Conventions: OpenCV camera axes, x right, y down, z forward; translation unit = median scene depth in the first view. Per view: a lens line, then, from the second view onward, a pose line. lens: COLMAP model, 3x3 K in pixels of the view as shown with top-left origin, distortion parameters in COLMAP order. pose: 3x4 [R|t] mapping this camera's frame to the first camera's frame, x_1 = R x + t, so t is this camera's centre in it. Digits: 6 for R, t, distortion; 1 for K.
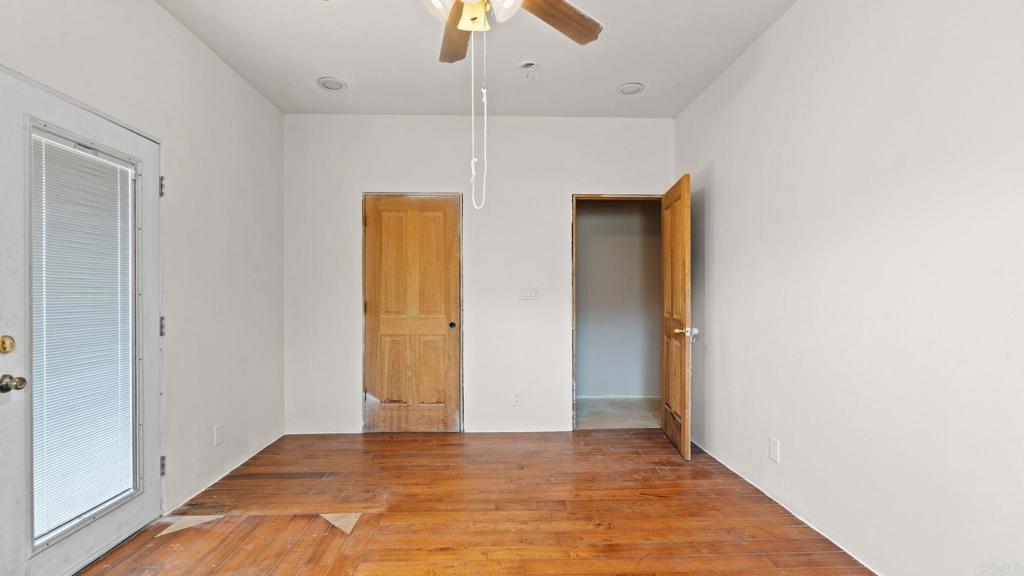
lens RADIAL K [[460.4, 0, 514.1], [0, 460.4, 292.4], [0, 0, 1]] dist [-0.005124, 0.002395]
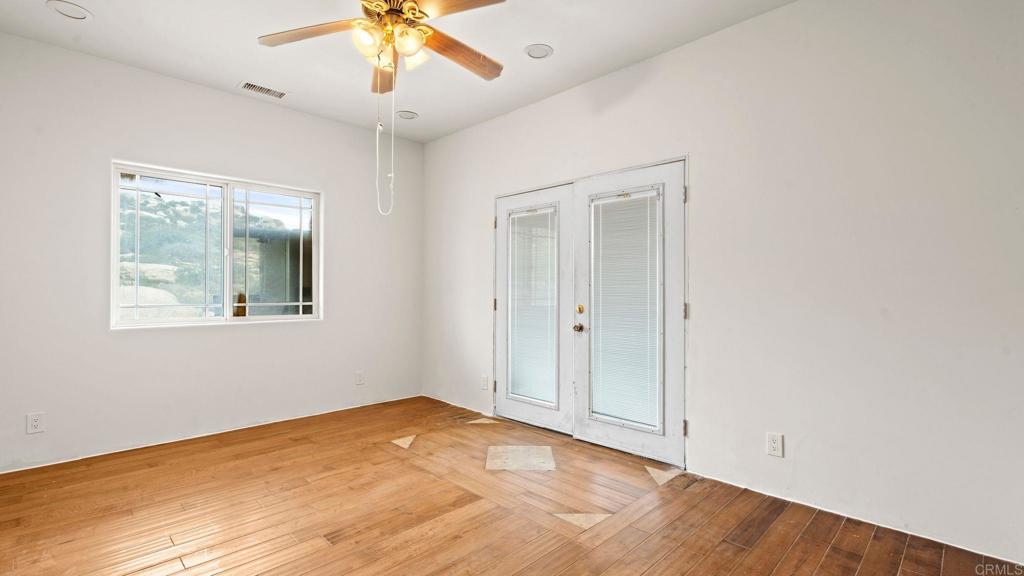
lens RADIAL K [[460.4, 0, 514.5], [0, 460.4, 289.5], [0, 0, 1]] dist [-0.005124, 0.002395]
pose [[-0.729448, -0.006288, -0.684008, 0.400034], [-0.002531, 0.999976, -0.006494, 0.026780], [0.684032, -0.003005, -0.729446, 1.651447]]
